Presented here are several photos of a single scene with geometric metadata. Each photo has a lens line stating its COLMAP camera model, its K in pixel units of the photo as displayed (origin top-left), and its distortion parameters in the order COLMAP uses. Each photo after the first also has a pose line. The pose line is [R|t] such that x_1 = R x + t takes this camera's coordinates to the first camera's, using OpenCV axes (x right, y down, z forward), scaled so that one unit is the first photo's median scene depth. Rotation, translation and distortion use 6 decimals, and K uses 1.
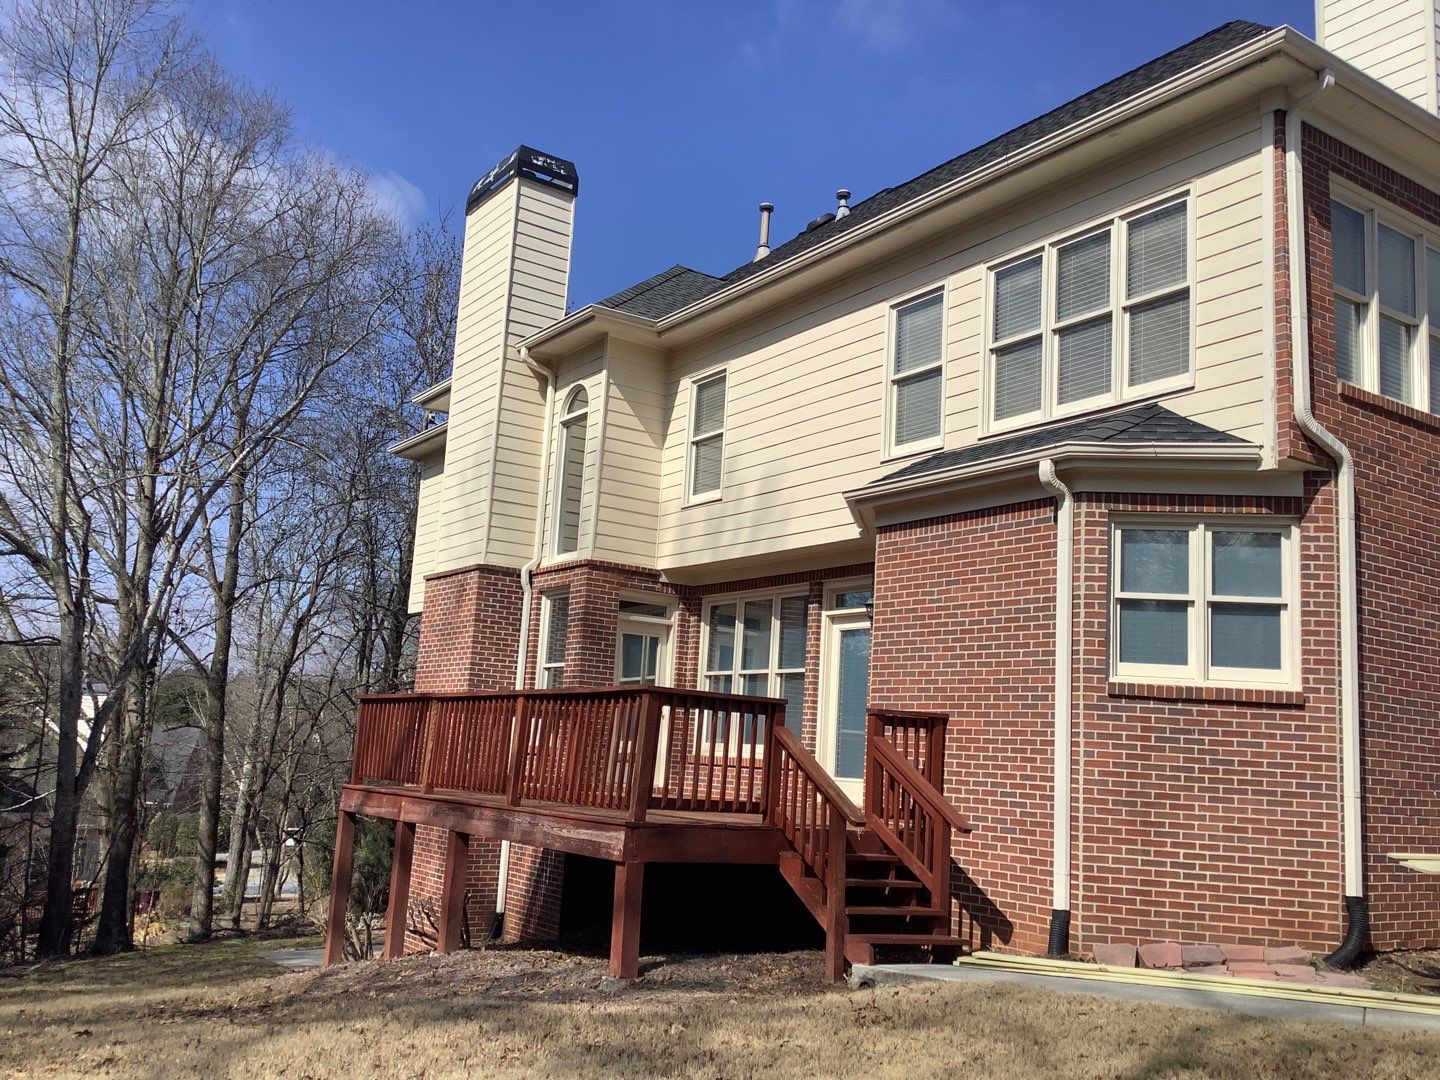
lens RADIAL K [[1289.9, 0, 721.7], [0, 1289.9, 534.8], [0, 0, 1]] dist [0.067410, -0.056410]
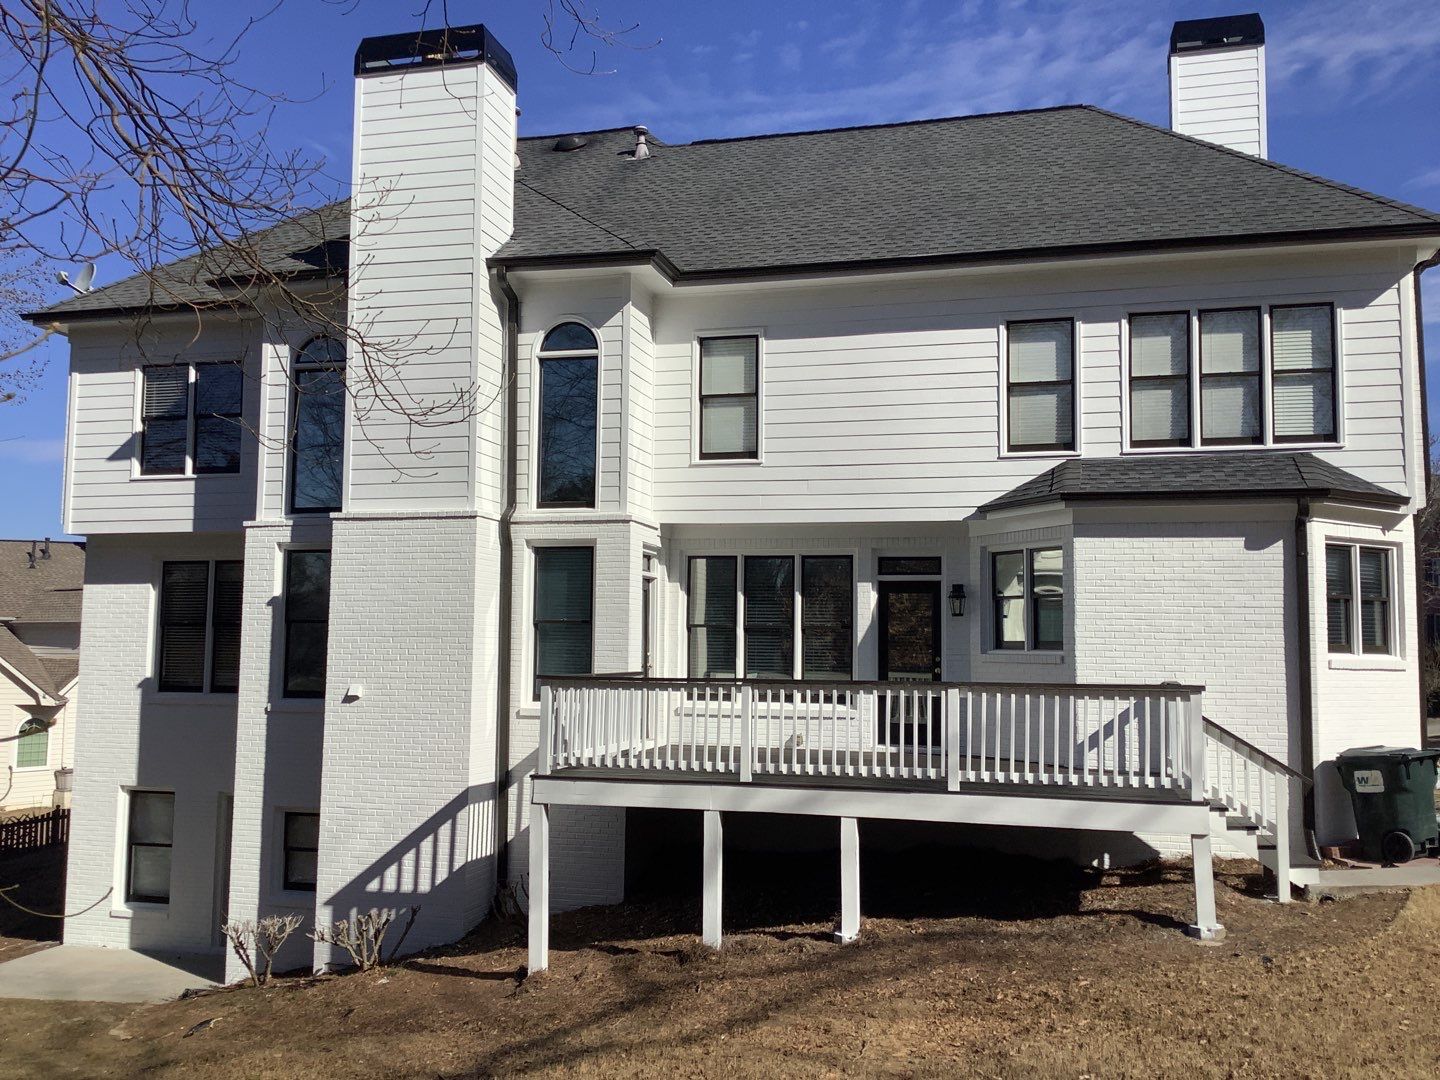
lens RADIAL K [[1289.9, 0, 715.7], [0, 1289.9, 550.6], [0, 0, 1]] dist [0.067410, -0.056410]
pose [[0.752400, 0.003307, 0.658698, -0.874227], [-0.082053, 0.992669, 0.088742, -0.057487], [-0.653576, -0.120818, 0.747156, 0.299665]]
